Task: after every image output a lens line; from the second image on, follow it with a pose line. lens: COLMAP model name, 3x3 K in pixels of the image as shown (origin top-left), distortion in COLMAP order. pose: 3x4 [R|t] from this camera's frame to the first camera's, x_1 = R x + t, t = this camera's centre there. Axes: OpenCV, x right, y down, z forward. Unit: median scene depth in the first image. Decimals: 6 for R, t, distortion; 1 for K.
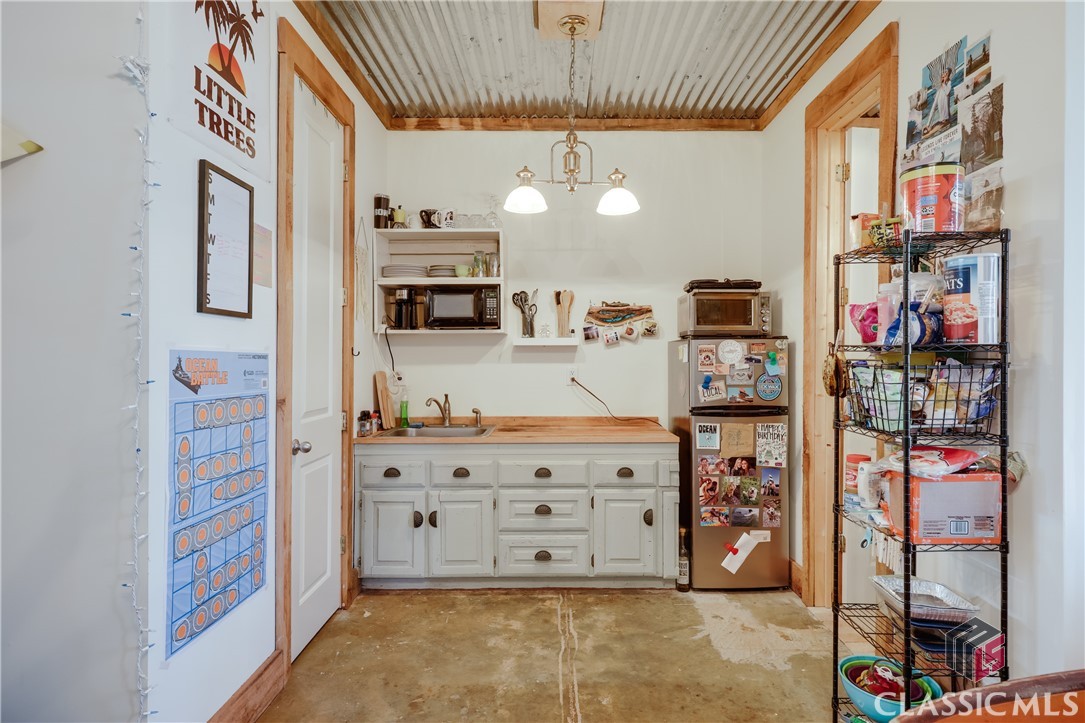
lens RADIAL K [[586.7, 0, 540.9], [0, 586.7, 364.2], [0, 0, 1]] dist [0.004245, 0.000106]
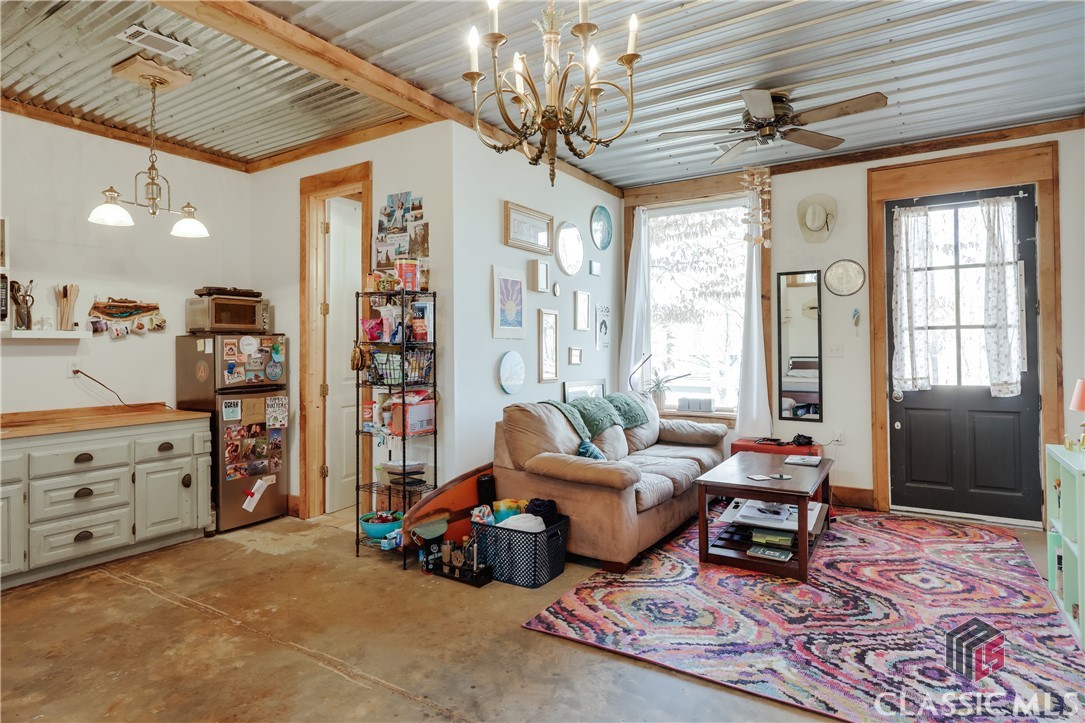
lens RADIAL K [[586.7, 0, 559.2], [0, 586.7, 339.2], [0, 0, 1]] dist [0.004245, 0.000106]
pose [[0.515089, 0.008296, 0.857096, -0.472262], [0.015390, 0.999702, -0.018925, 0.002183], [-0.856998, 0.022938, 0.514808, -0.300467]]
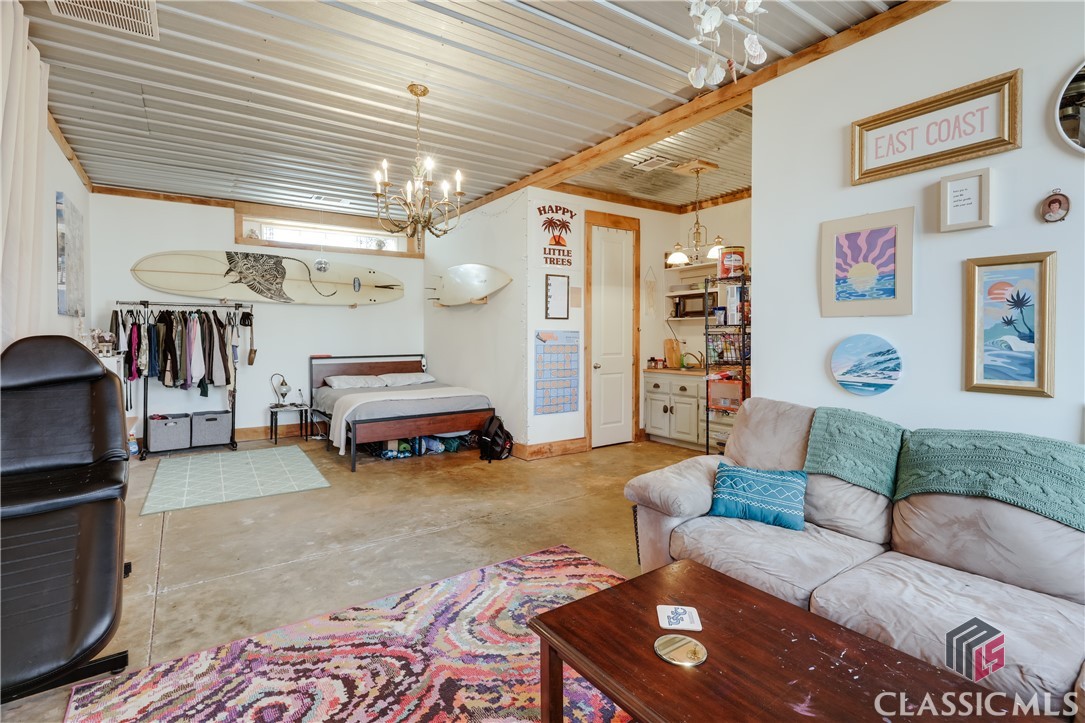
lens RADIAL K [[512.0, 0, 565.4], [0, 512.0, 339.8], [0, 0, 1]] dist [-0.009078, 0.002303]
pose [[0.609669, 0.005725, -0.792635, 1.008551], [-0.003425, 0.999984, 0.004588, 0.010139], [0.792649, -0.000082, 0.609679, -0.392973]]
